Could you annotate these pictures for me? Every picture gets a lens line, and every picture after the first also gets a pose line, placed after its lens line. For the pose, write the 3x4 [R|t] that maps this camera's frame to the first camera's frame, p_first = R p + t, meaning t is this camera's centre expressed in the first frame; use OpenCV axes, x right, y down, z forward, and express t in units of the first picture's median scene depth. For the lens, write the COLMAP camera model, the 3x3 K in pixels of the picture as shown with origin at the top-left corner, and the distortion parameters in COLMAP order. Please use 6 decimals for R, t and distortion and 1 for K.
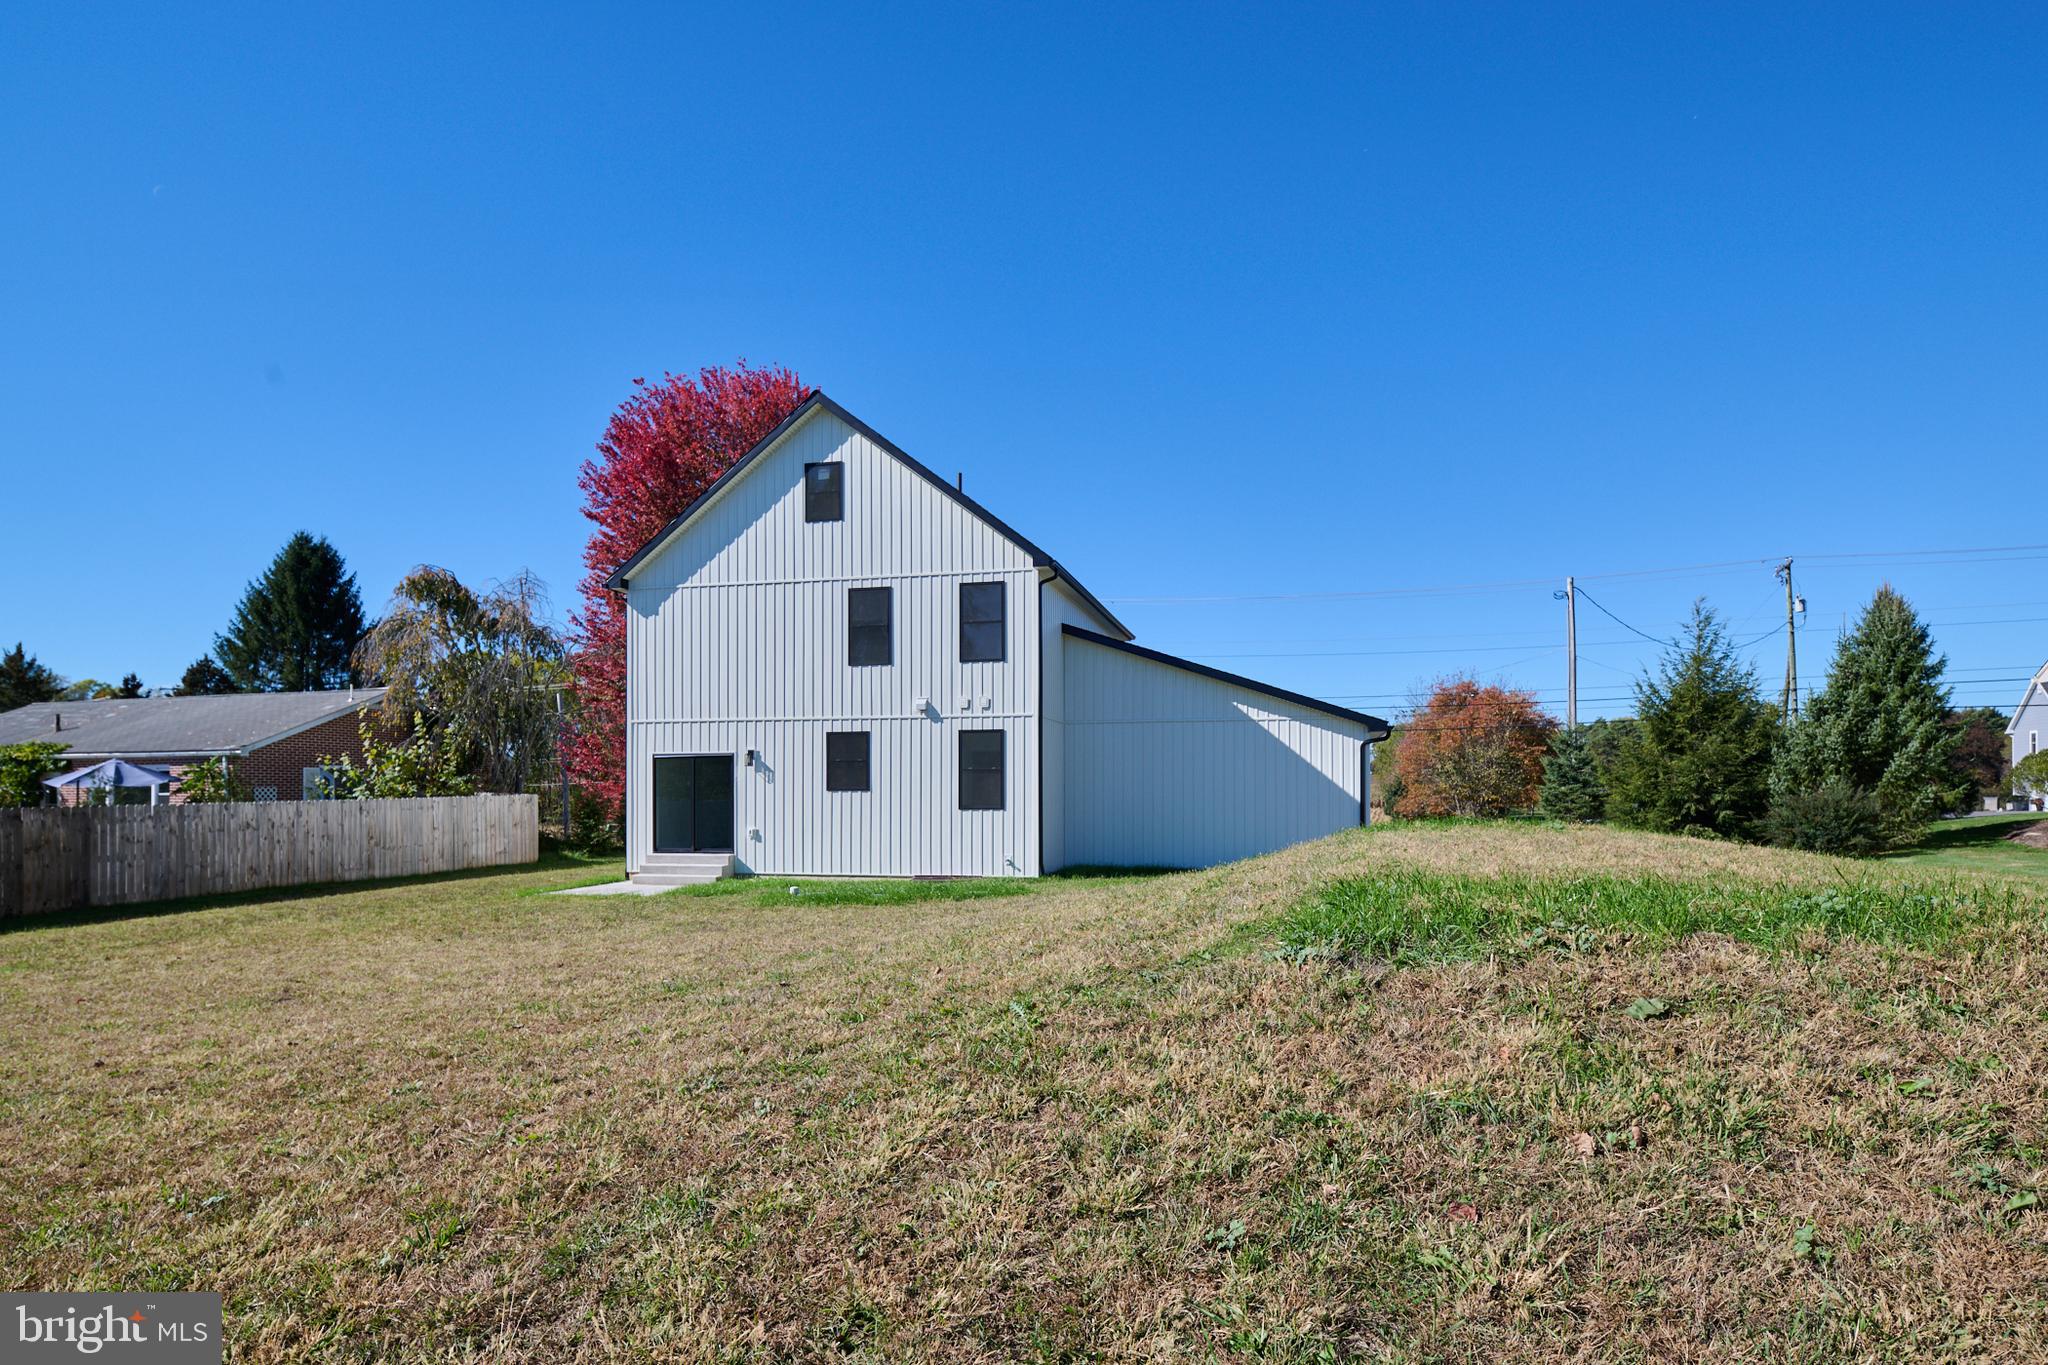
lens RADIAL K [[1125.2, 0, 1019.6], [0, 1125.2, 791.5], [0, 0, 1]] dist [-0.002321, -0.003339]
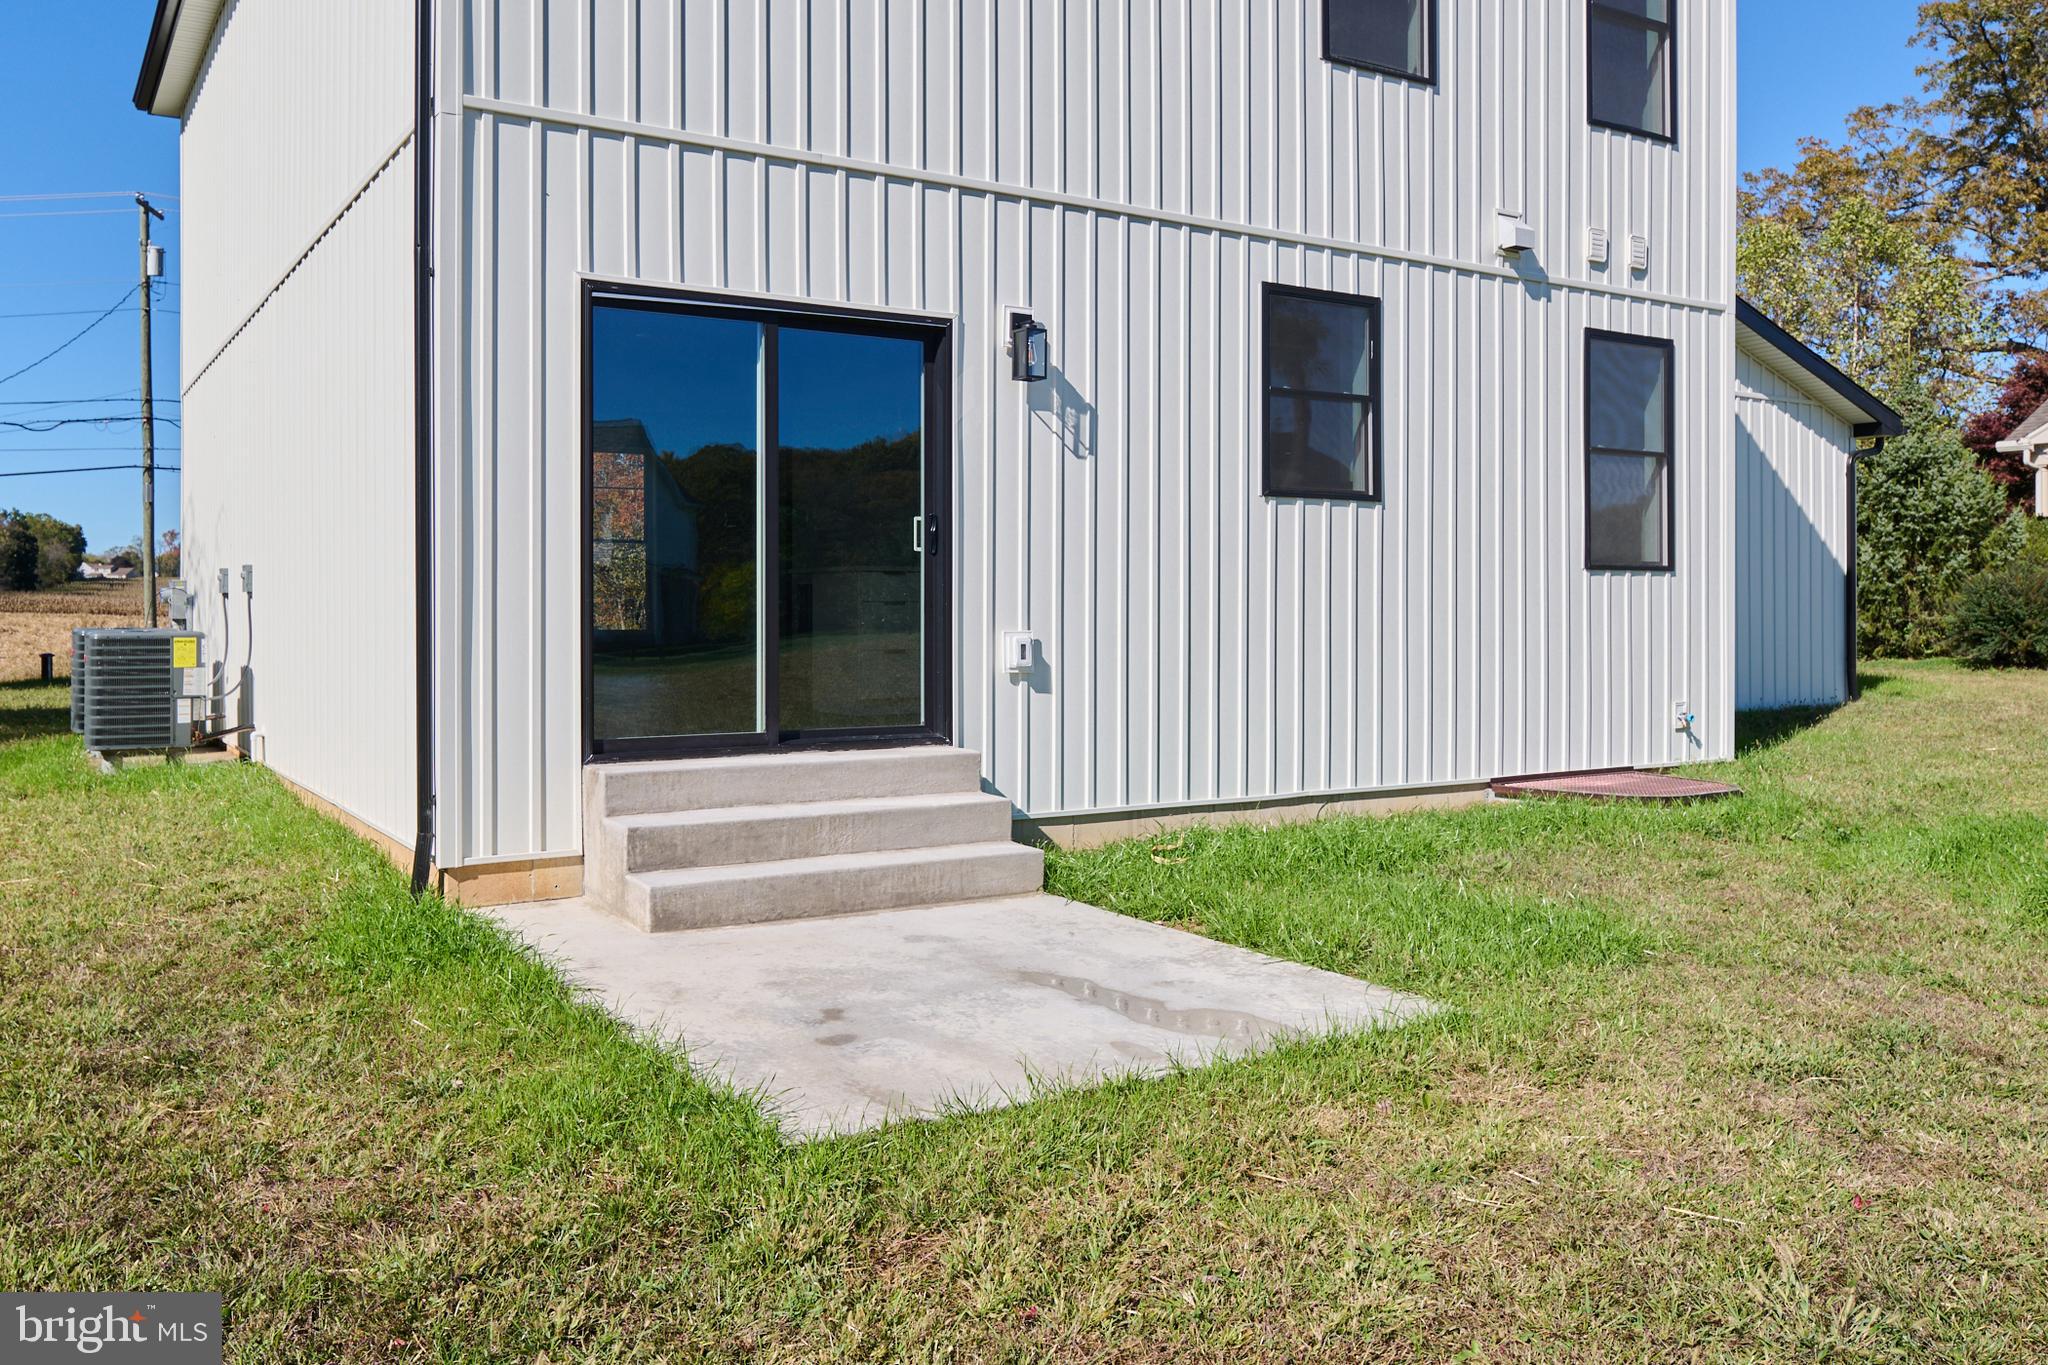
lens RADIAL K [[1555.6, 0, 892.0], [0, 1555.6, 603.7], [0, 0, 1]] dist [0.005679, -0.002751]
pose [[0.719537, 0.003378, 0.694446, -0.500012], [-0.002690, 0.999994, -0.002077, 0.026715], [-0.694449, -0.000373, 0.719542, 0.789984]]
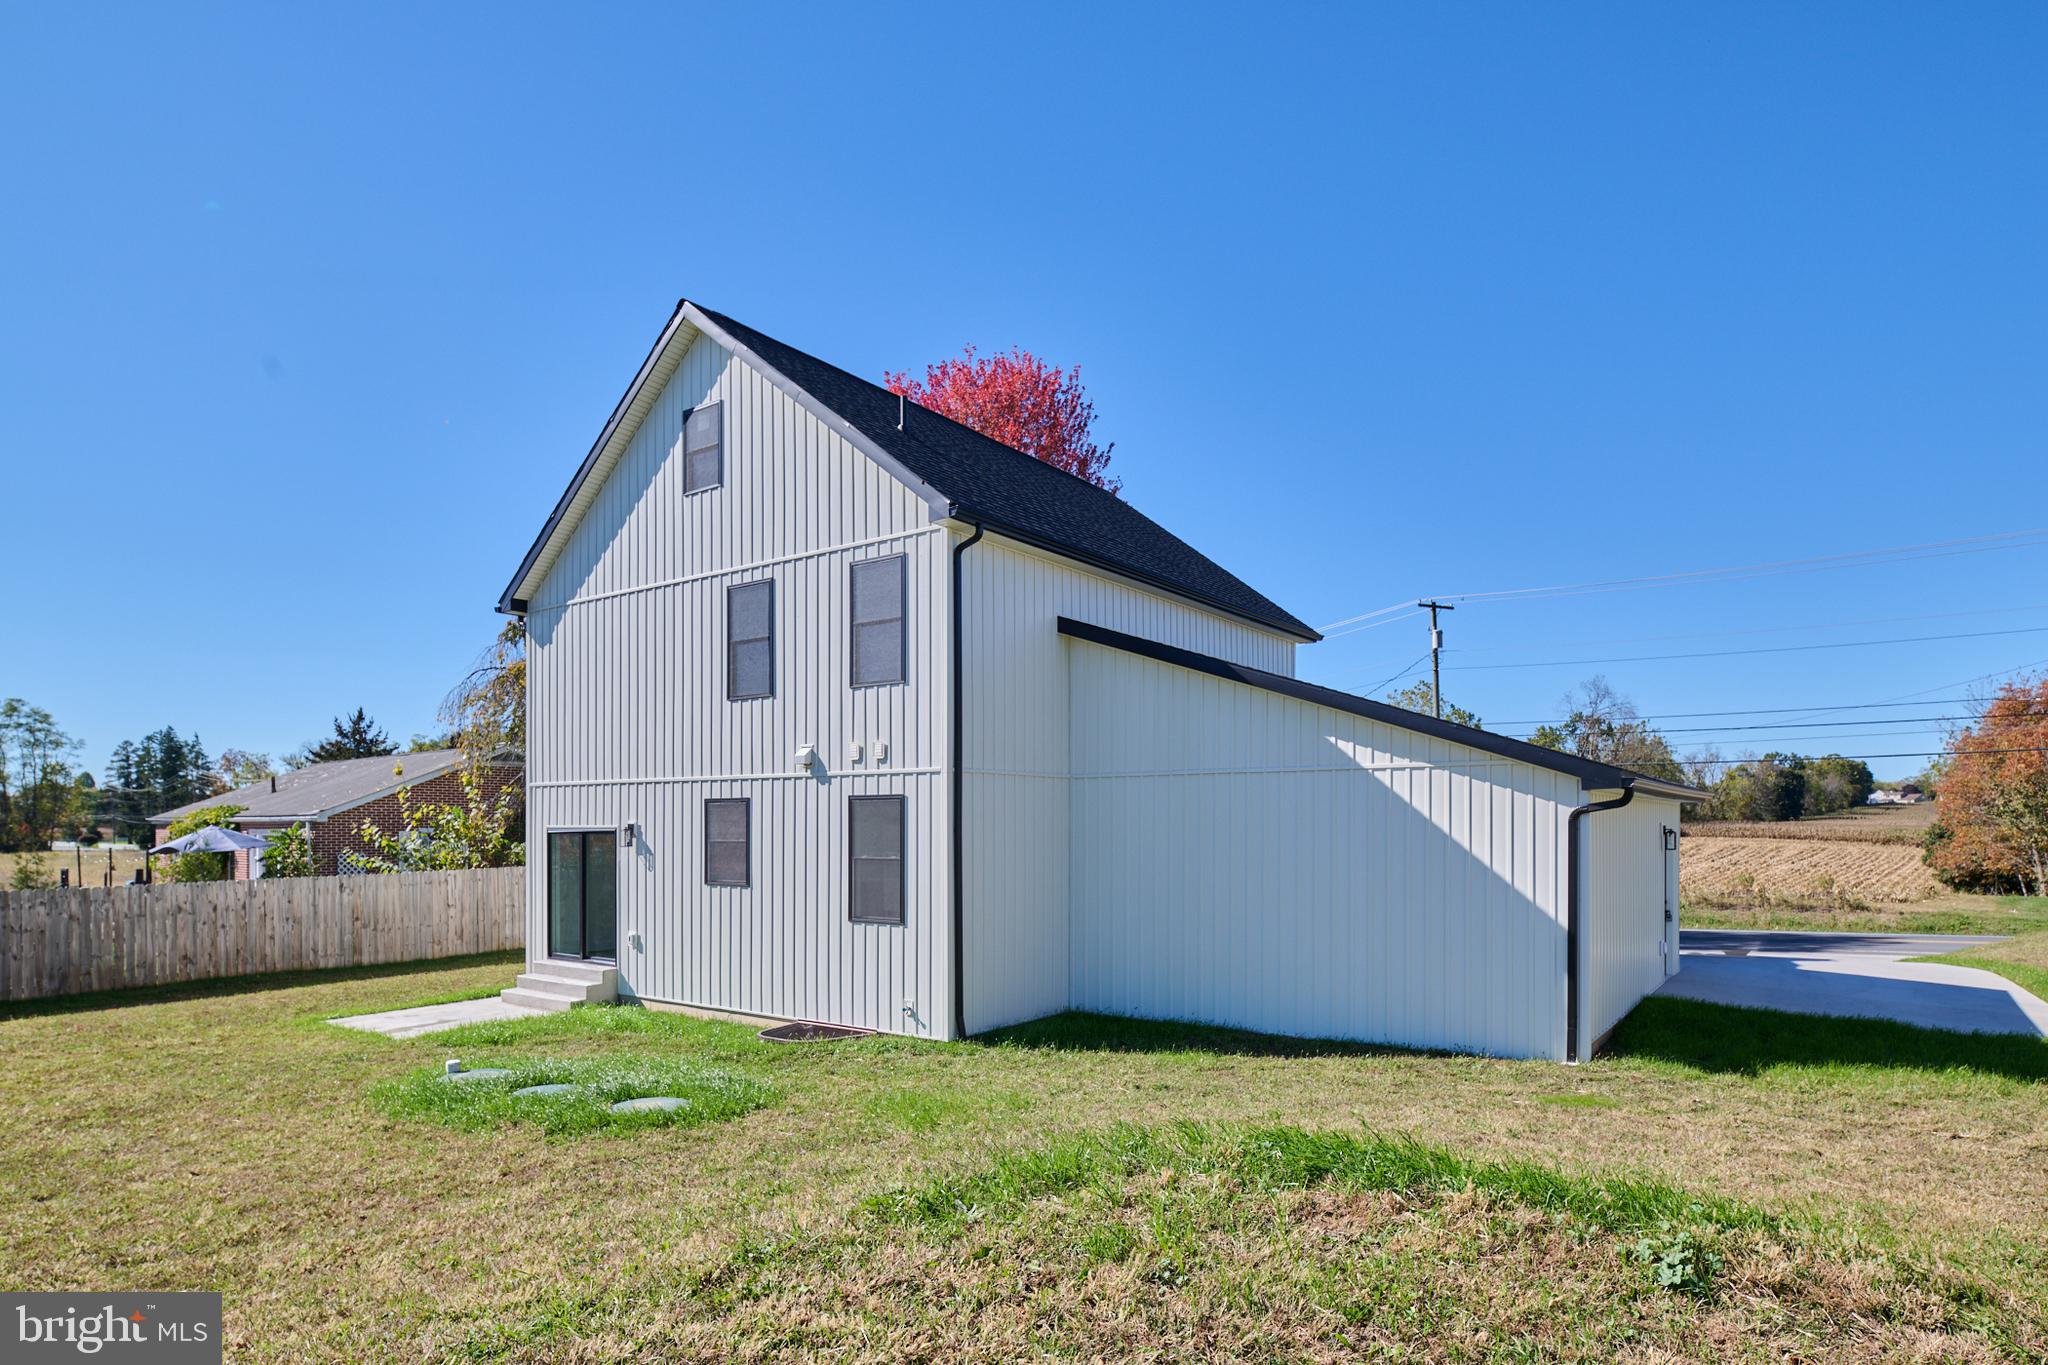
lens RADIAL K [[1125.2, 0, 1024.2], [0, 1125.2, 821.7], [0, 0, 1]] dist [-0.002321, -0.003339]
pose [[0.924957, -0.000646, -0.380072, 0.268513], [0.000696, 1.000000, -0.000004, -0.038740], [0.380072, -0.000260, 0.924957, 0.440605]]
